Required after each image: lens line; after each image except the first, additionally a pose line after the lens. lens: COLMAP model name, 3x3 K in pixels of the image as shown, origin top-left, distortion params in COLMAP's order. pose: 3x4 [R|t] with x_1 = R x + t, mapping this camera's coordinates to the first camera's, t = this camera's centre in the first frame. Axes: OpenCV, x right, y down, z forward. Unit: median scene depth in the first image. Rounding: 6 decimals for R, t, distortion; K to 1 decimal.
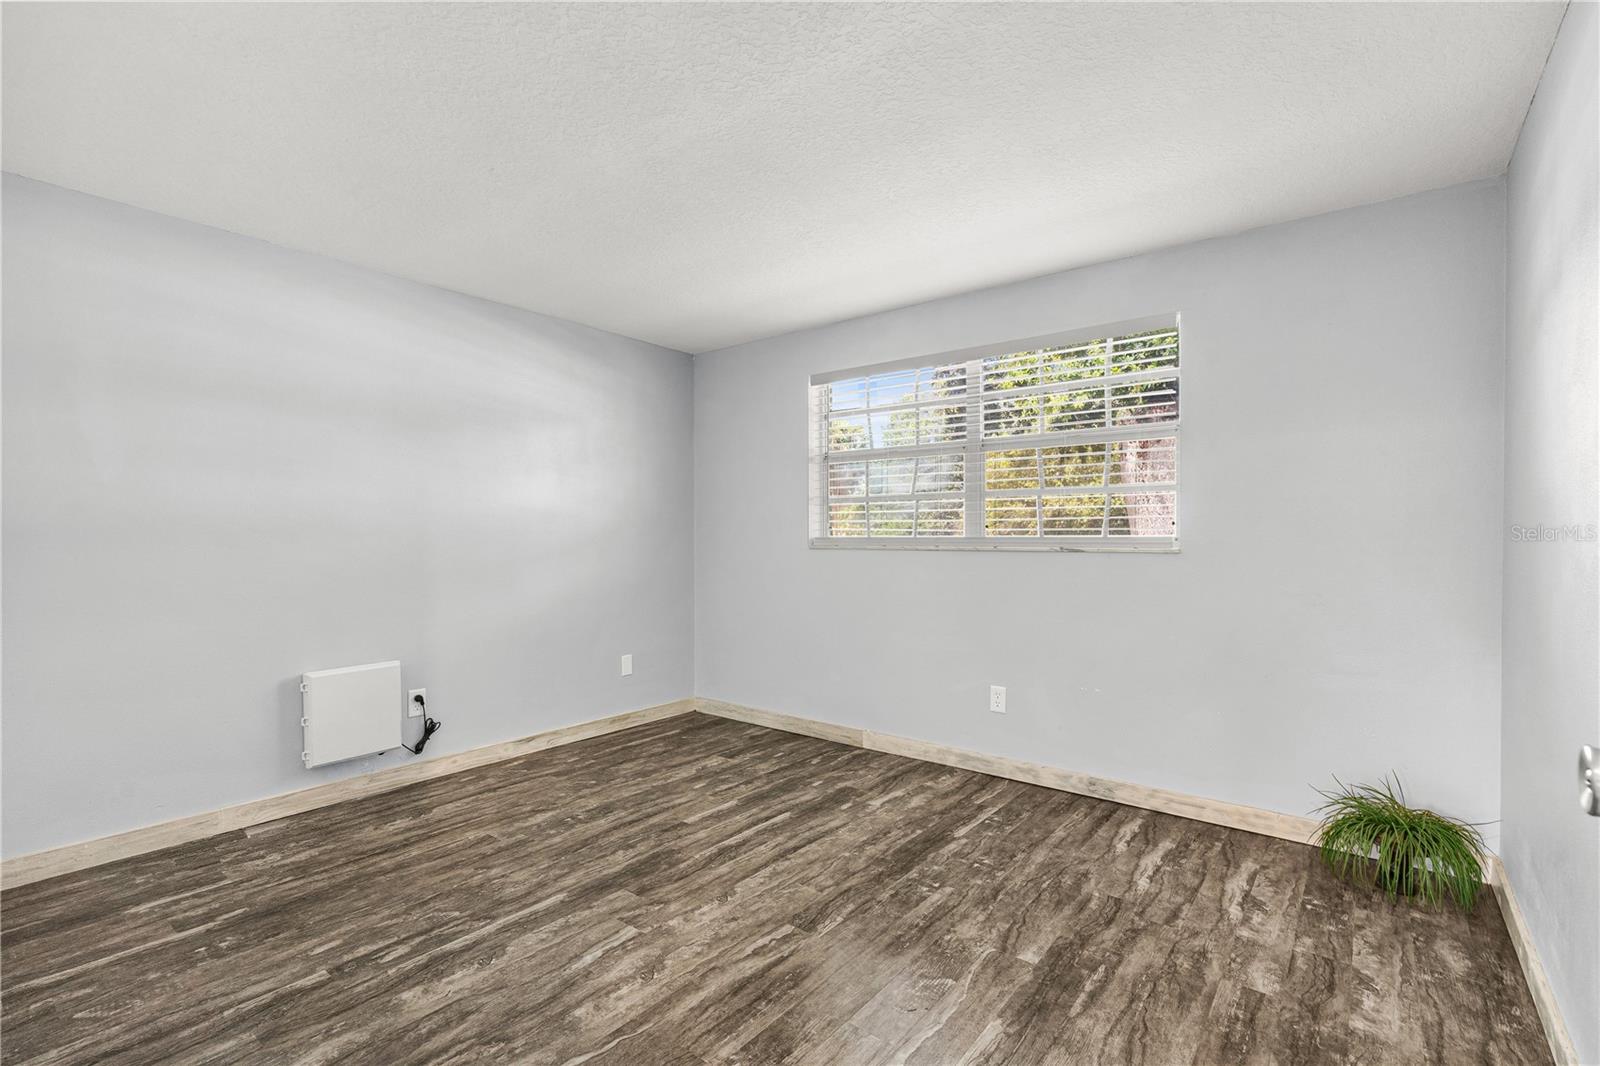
lens RADIAL K [[729.1, 0, 801.4], [0, 729.1, 534.0], [0, 0, 1]] dist [-0.004407, 0.000876]
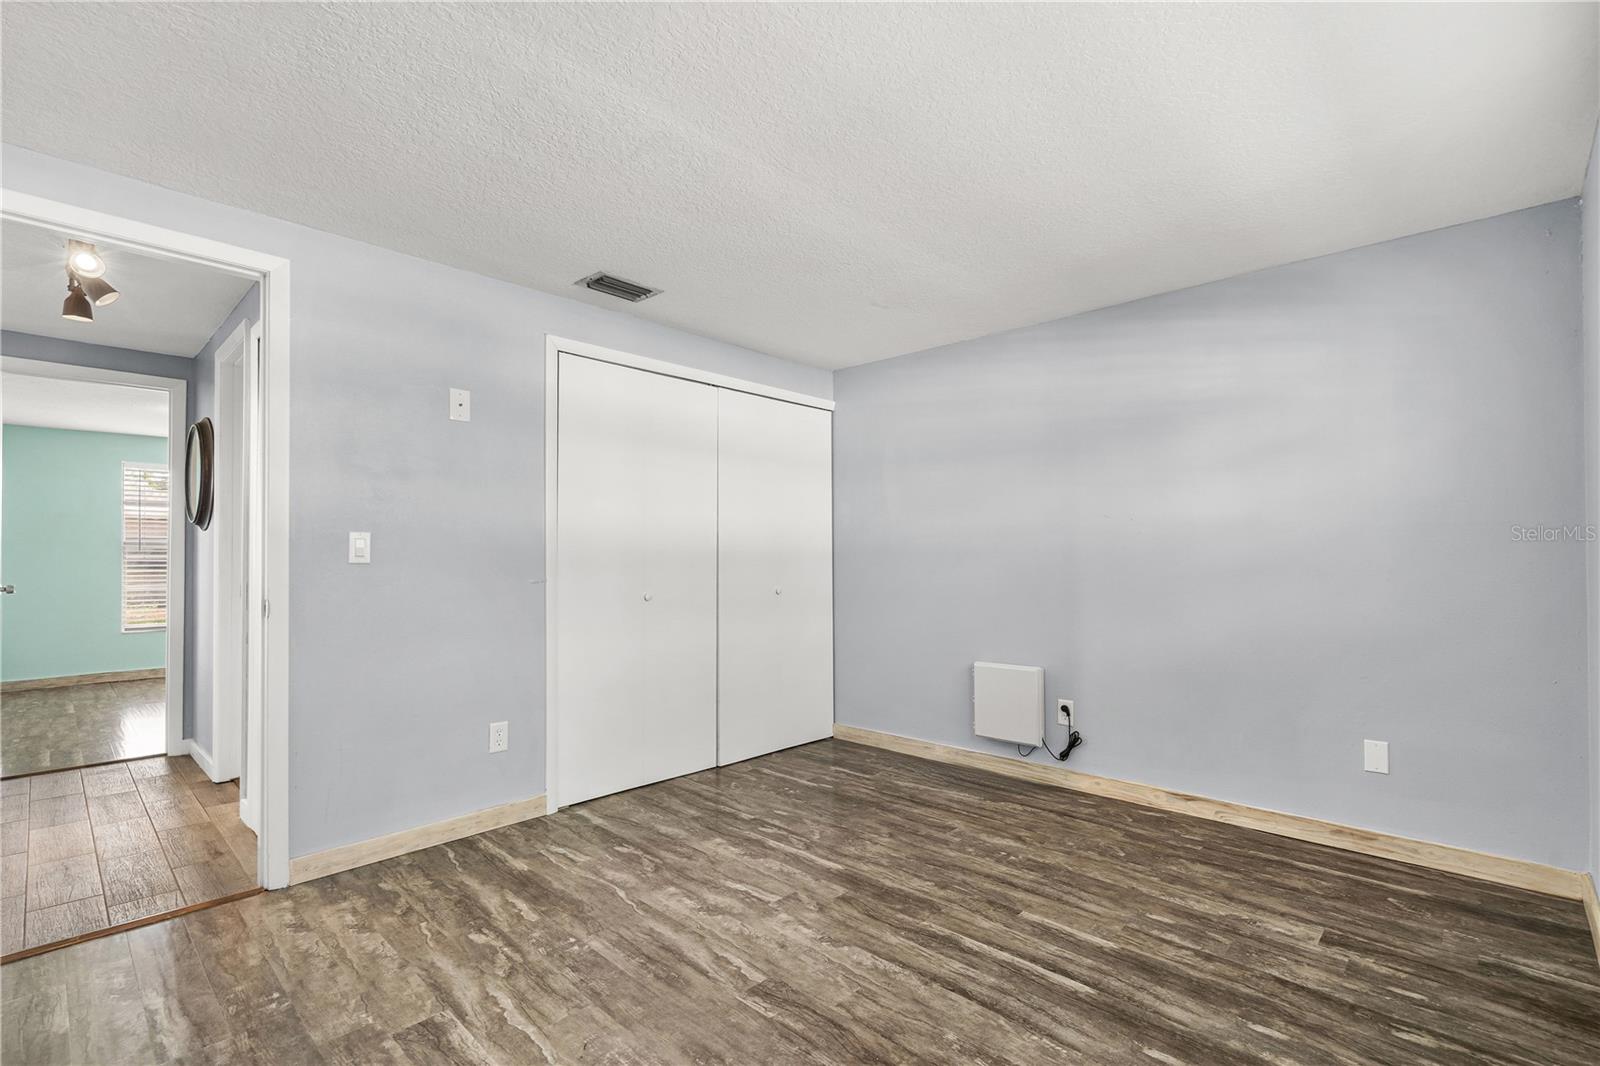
lens RADIAL K [[729.1, 0, 801.4], [0, 729.1, 543.4], [0, 0, 1]] dist [-0.004407, 0.000876]
pose [[-0.094970, -0.019947, -0.995280, 0.661618], [0.006198, 0.999768, -0.020629, 0.004945], [0.995461, -0.008128, -0.094825, 0.832129]]
